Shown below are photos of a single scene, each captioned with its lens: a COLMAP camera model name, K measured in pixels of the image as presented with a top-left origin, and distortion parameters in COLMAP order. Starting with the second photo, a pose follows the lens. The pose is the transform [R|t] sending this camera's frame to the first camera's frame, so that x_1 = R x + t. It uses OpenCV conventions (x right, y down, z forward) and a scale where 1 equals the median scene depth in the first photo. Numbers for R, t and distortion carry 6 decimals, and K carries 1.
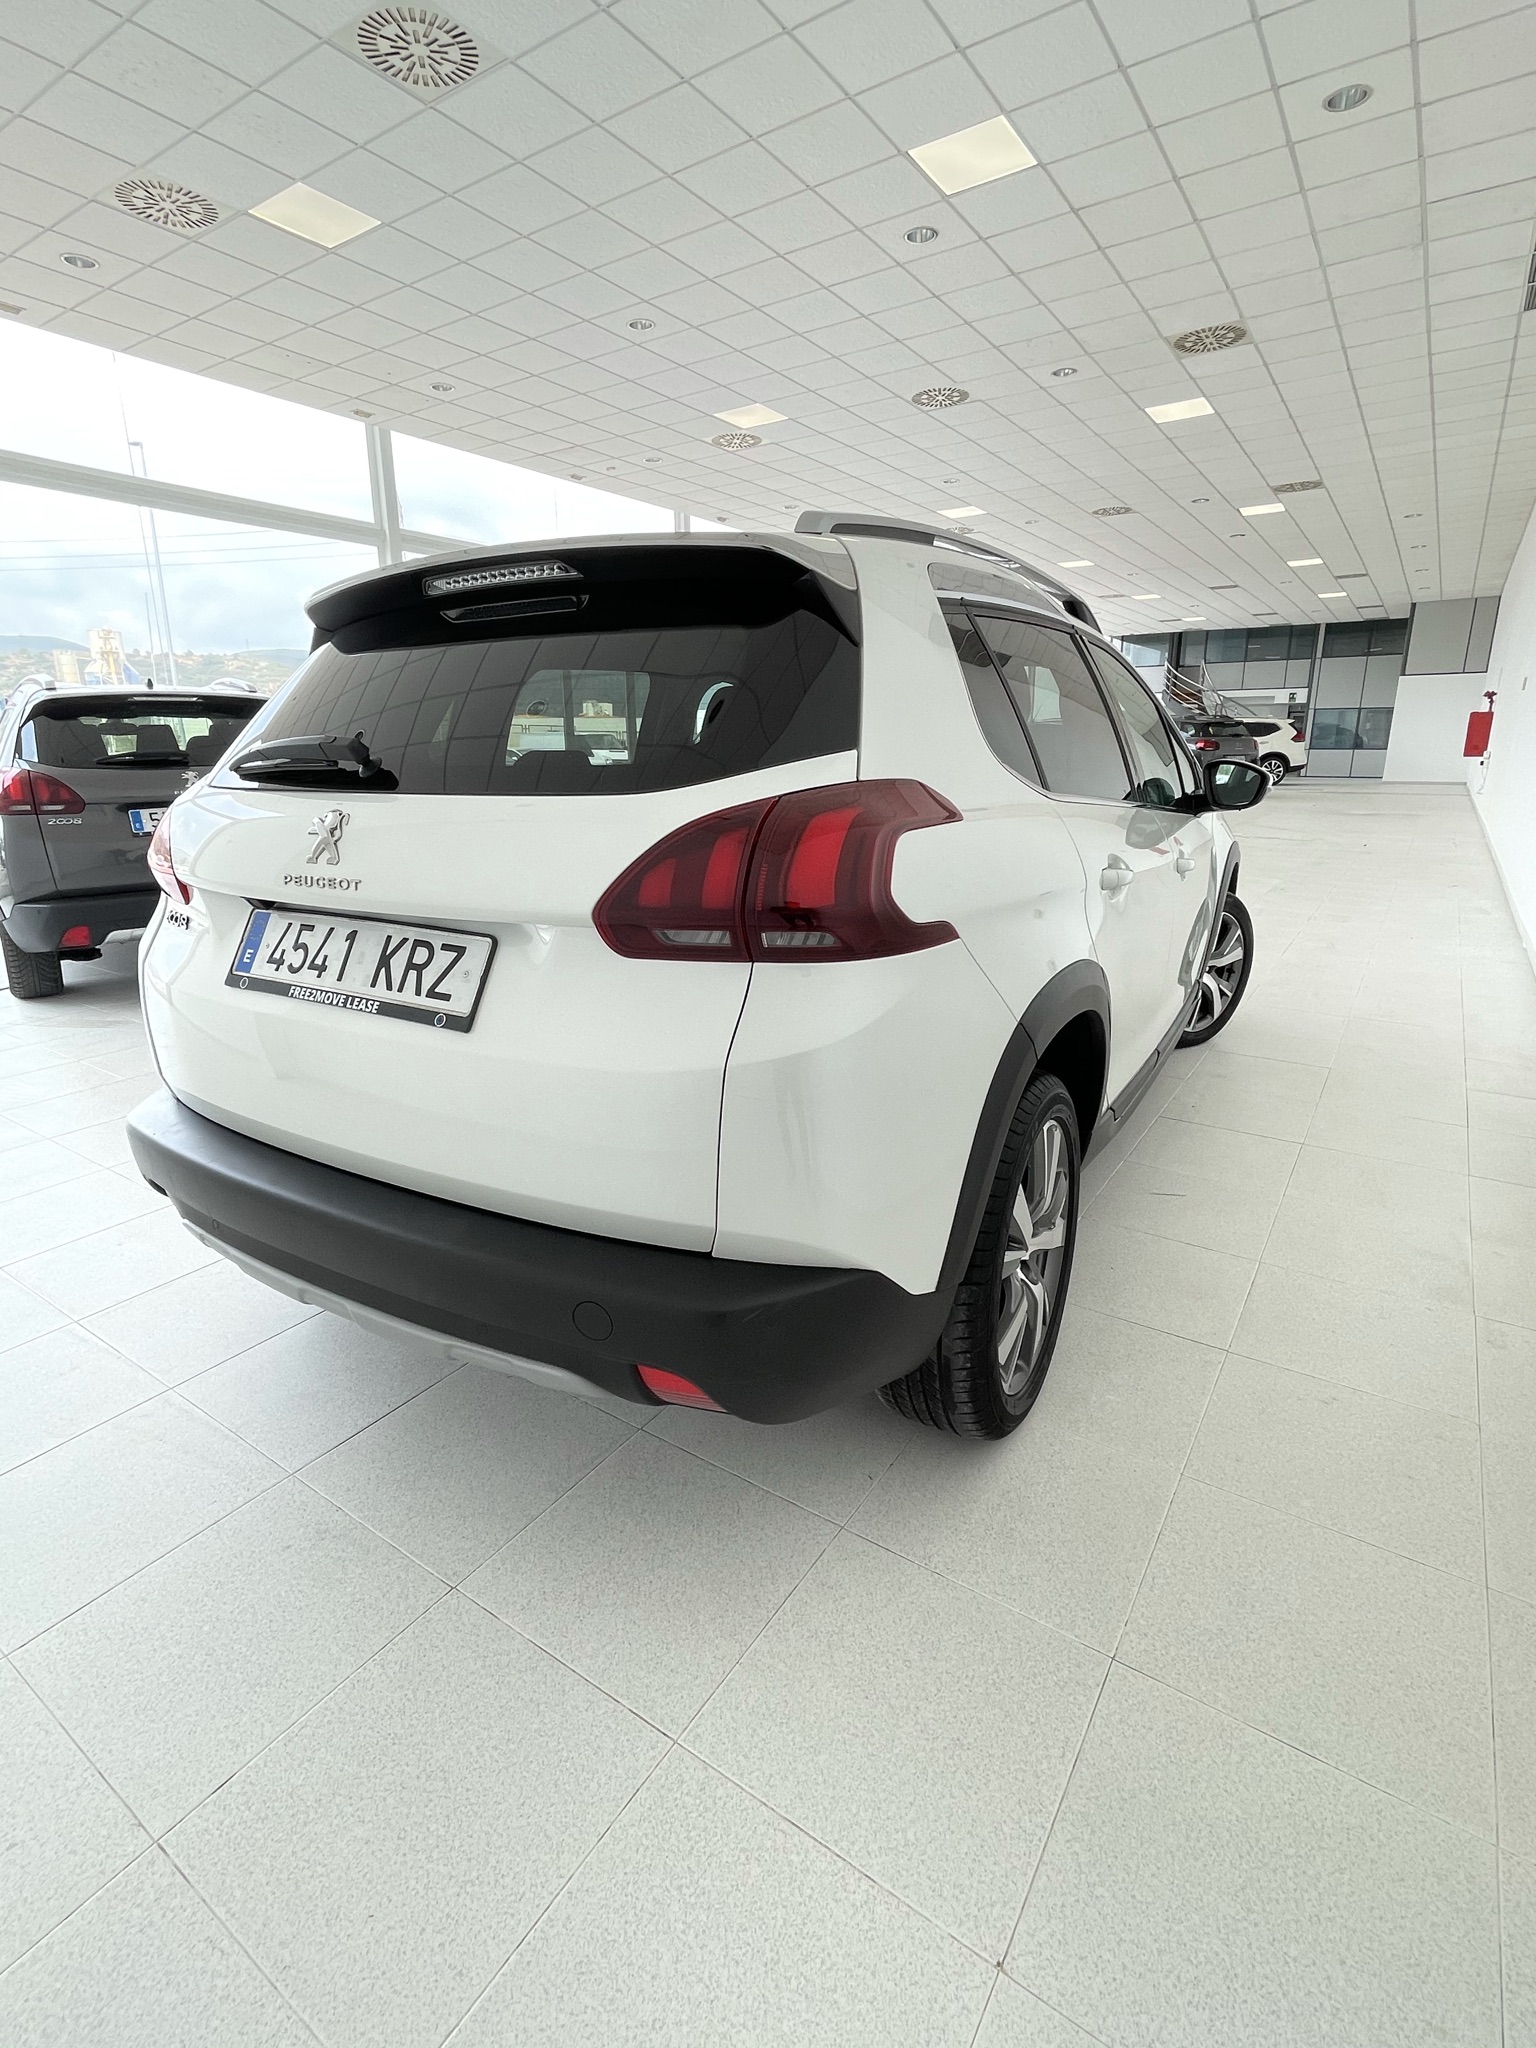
lens RADIAL K [[979.4, 0, 781.1], [0, 979.4, 1029.9], [0, 0, 1]] dist [-0.008226, 0.009508]
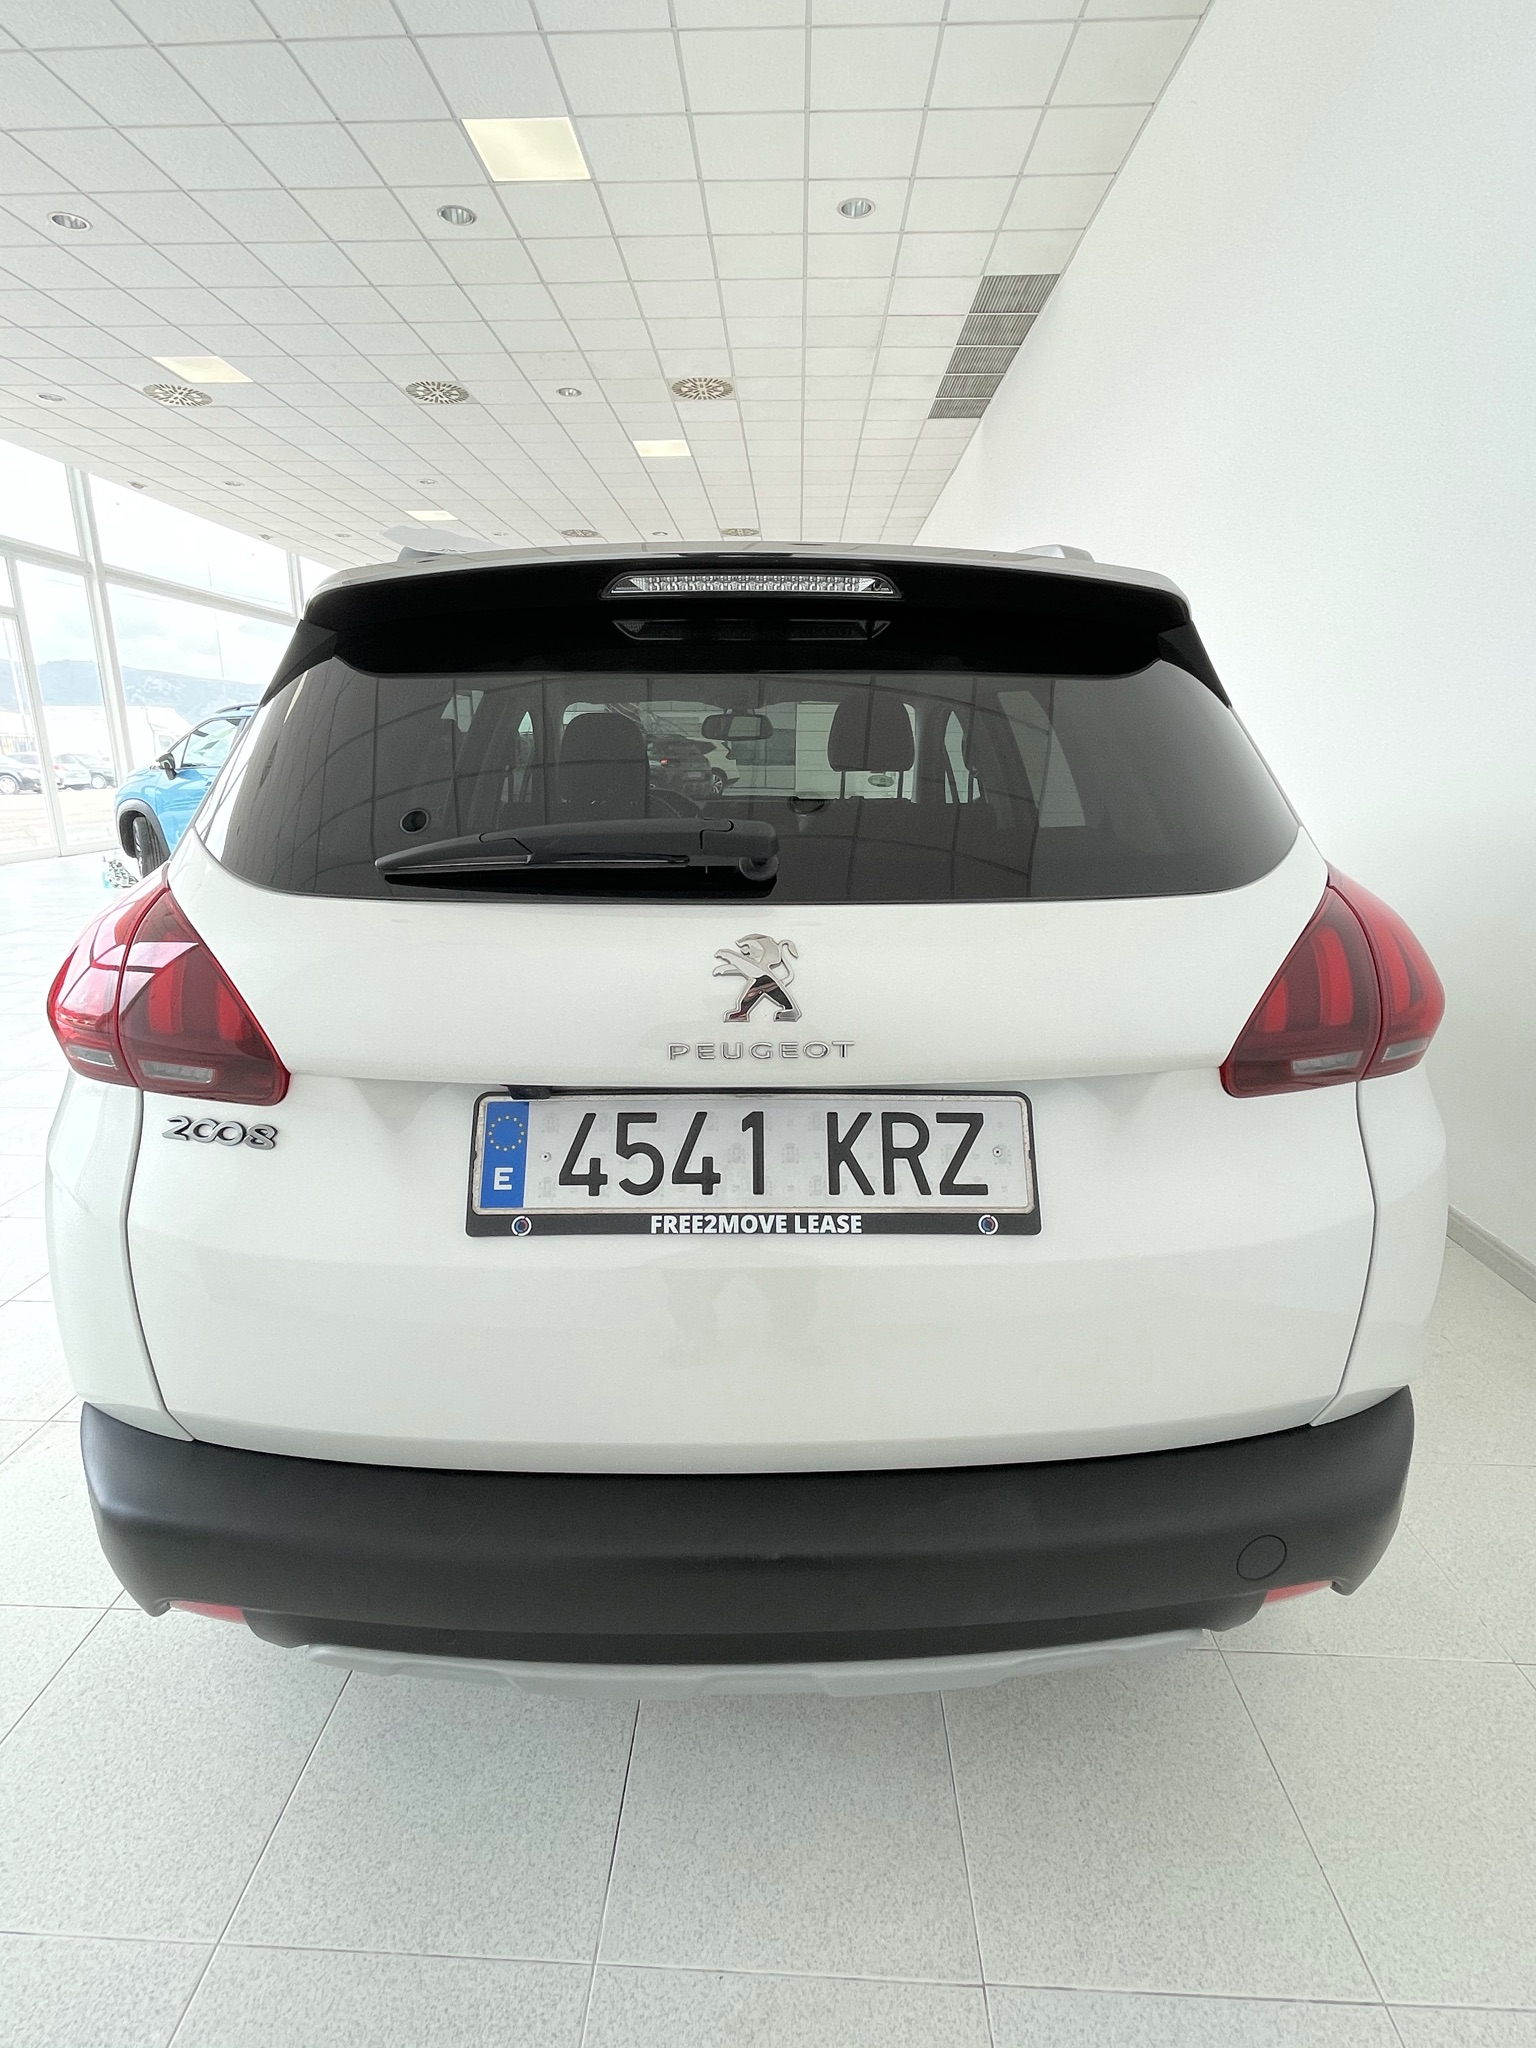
lens RADIAL K [[979.4, 0, 754.7], [0, 979.4, 1024.9], [0, 0, 1]] dist [-0.008226, 0.009508]
pose [[0.854618, -0.128507, 0.503104, -0.223102], [0.135697, 0.990495, 0.022494, -0.051297], [-0.501213, 0.049046, 0.863933, 0.127367]]
